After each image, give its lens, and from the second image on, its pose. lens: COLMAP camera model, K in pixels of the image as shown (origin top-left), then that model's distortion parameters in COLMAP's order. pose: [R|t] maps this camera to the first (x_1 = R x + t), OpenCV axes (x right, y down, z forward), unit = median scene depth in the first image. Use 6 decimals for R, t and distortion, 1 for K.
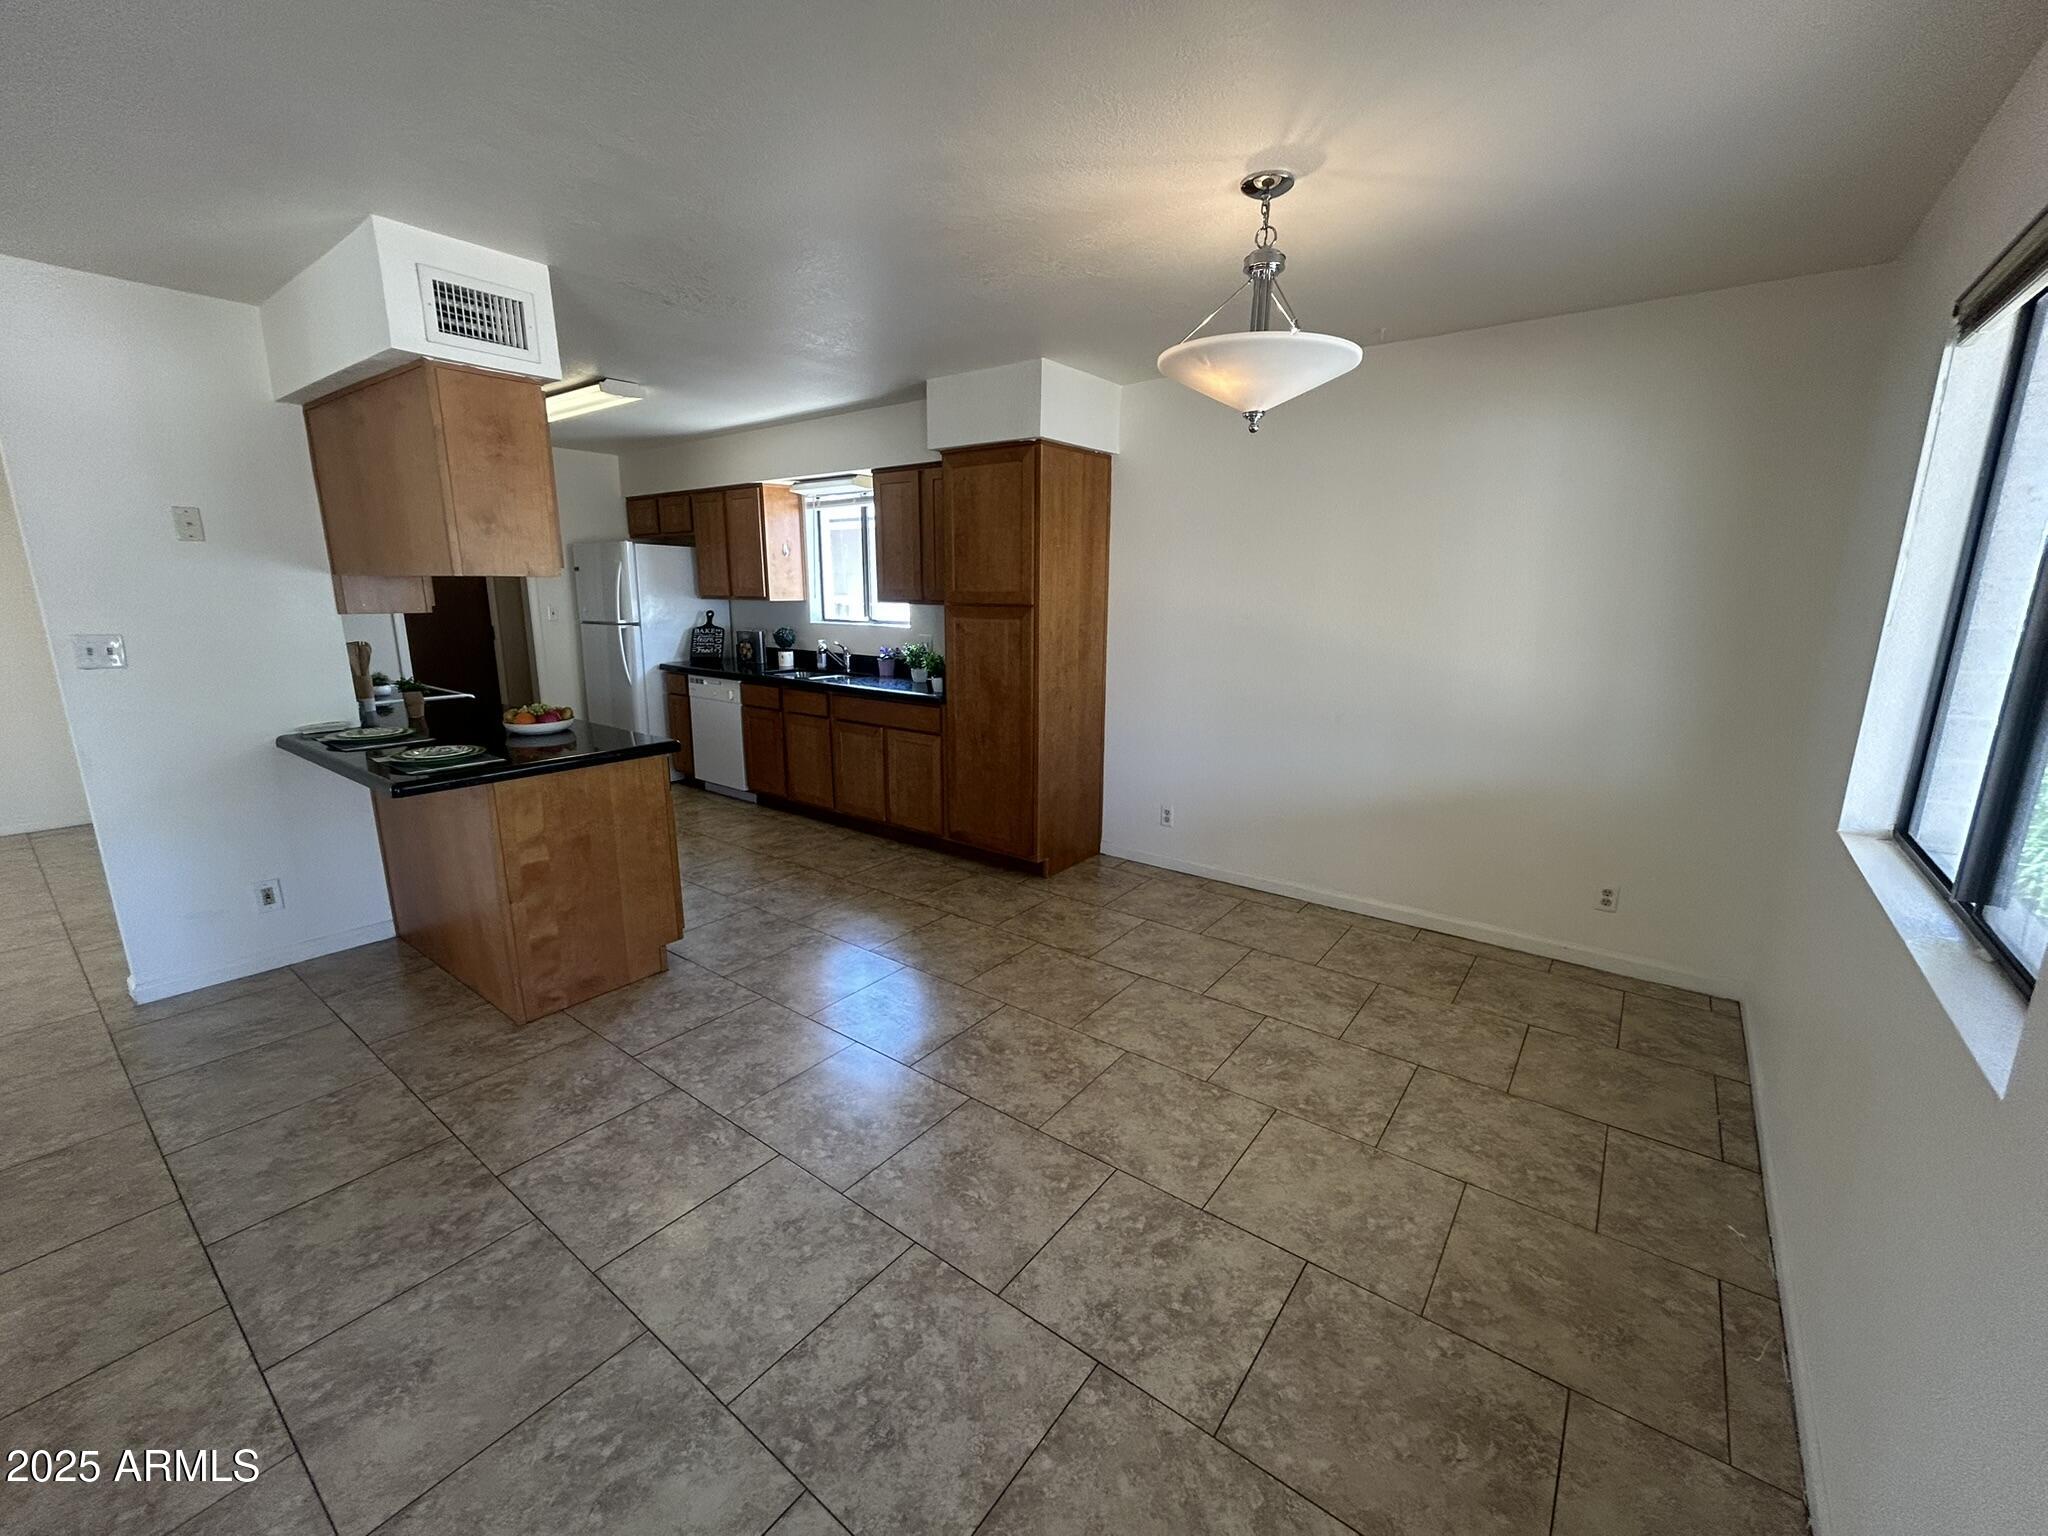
lens RADIAL K [[833.7, 0, 1021.0], [0, 833.7, 777.5], [0, 0, 1]] dist [-0.000919, 0.000912]
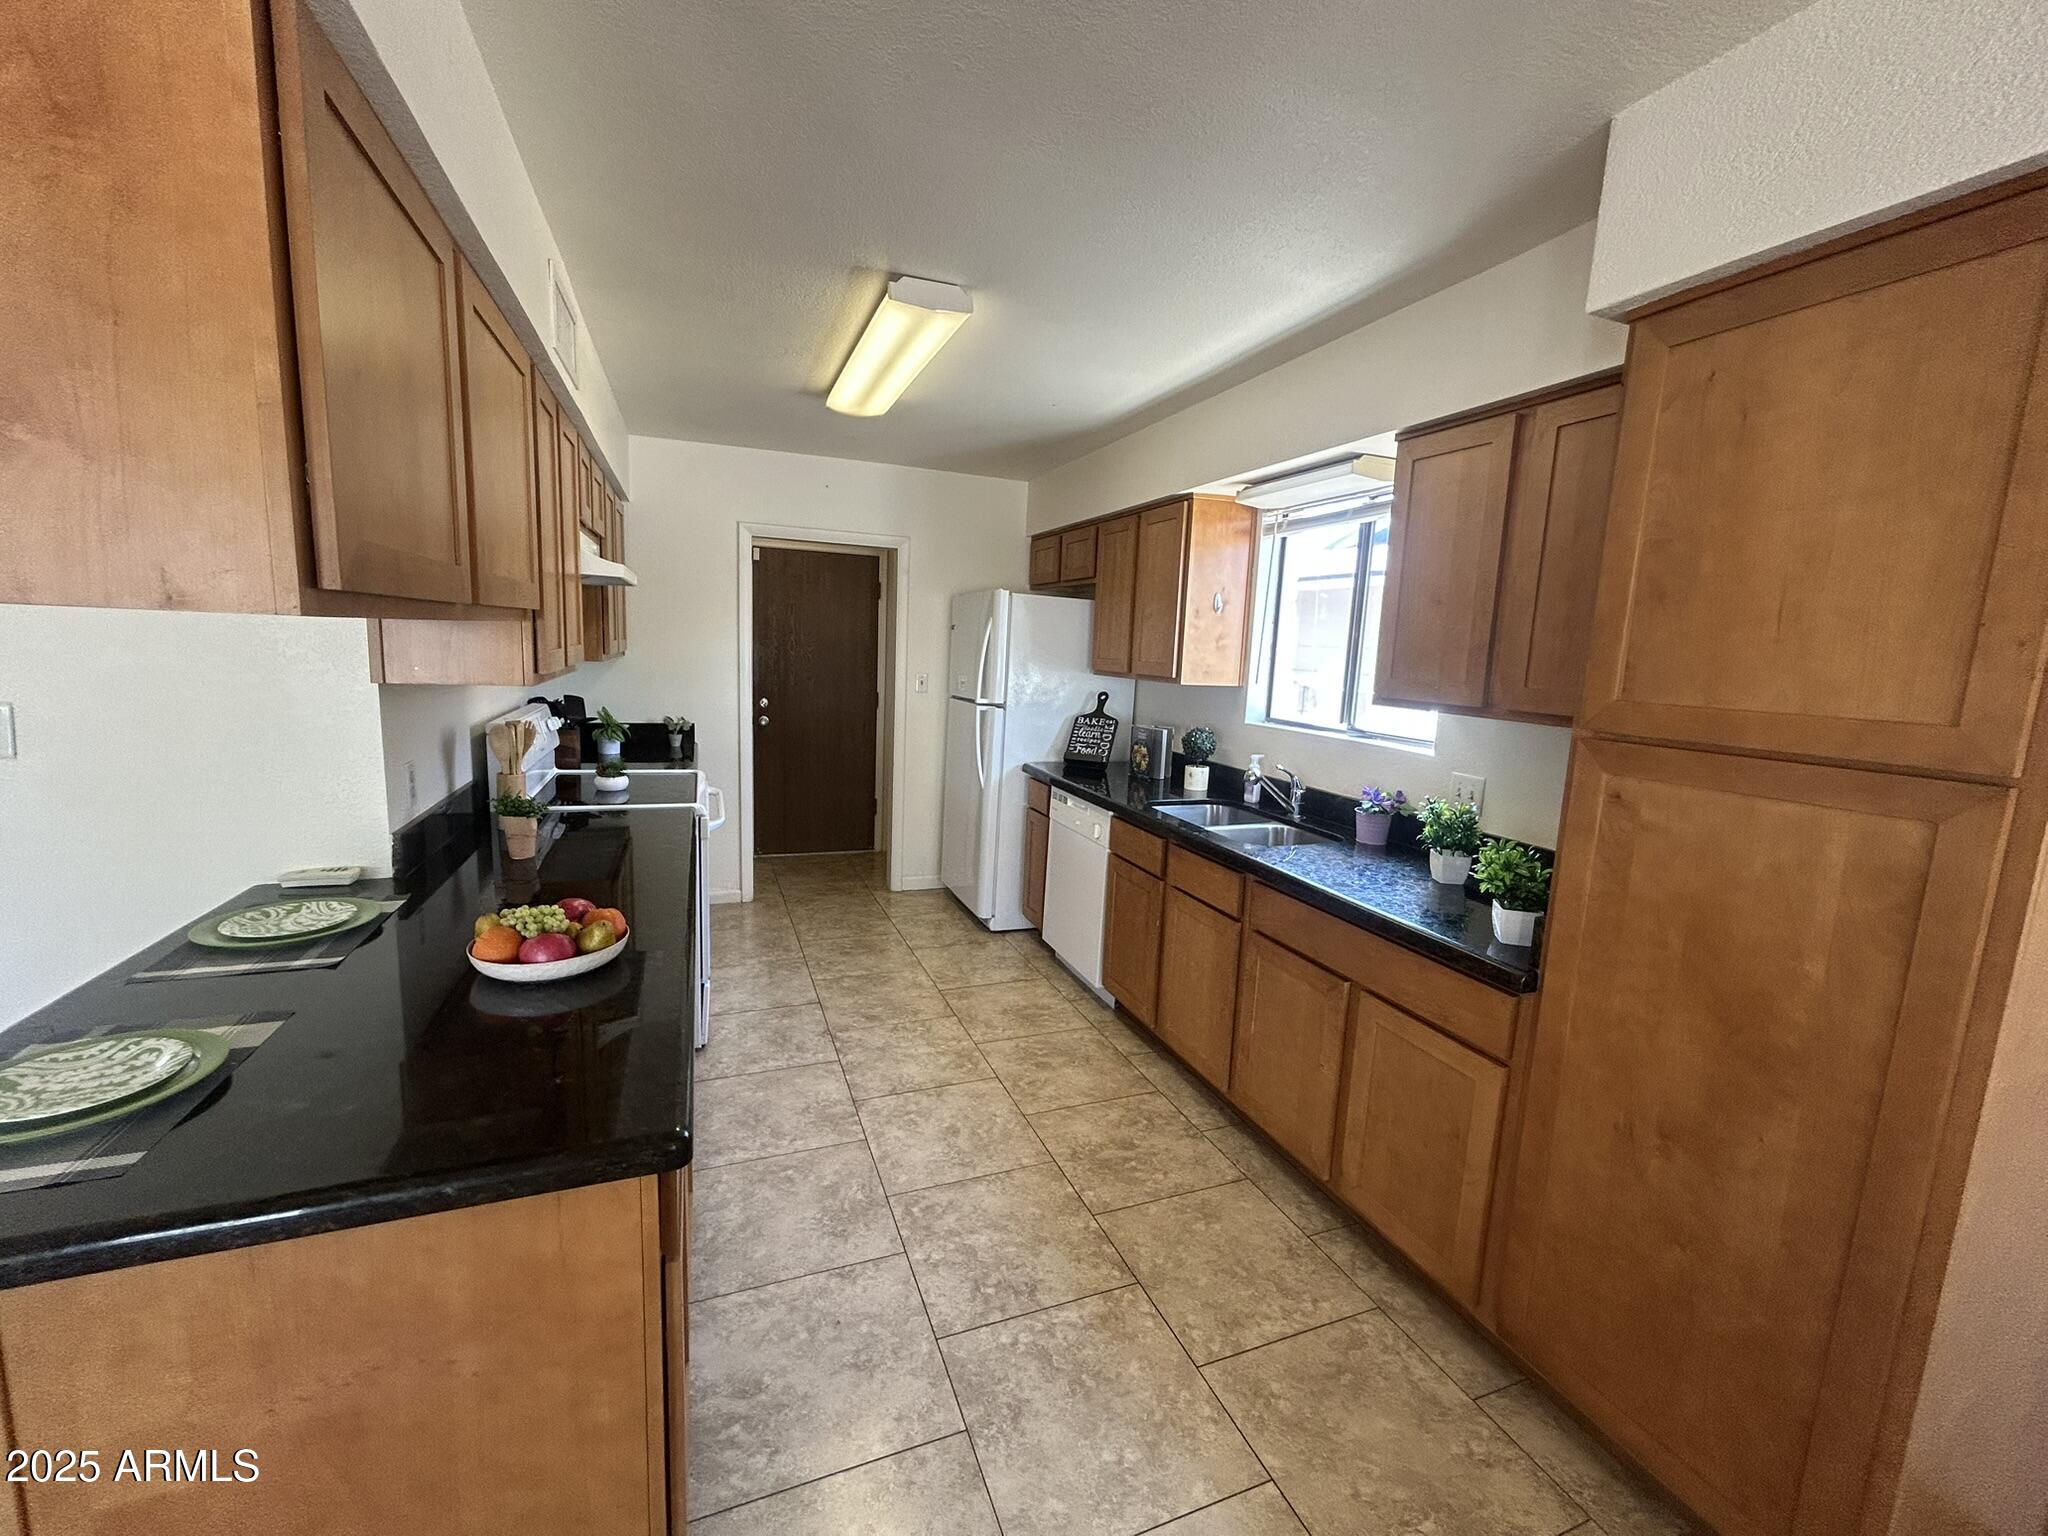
lens RADIAL K [[833.7, 0, 1028.5], [0, 833.7, 774.2], [0, 0, 1]] dist [-0.000919, 0.000912]
pose [[0.857794, 0.109982, -0.502088, -0.095923], [-0.153024, 0.987189, -0.045191, -0.117082], [0.490686, 0.115596, 0.863635, 0.485643]]
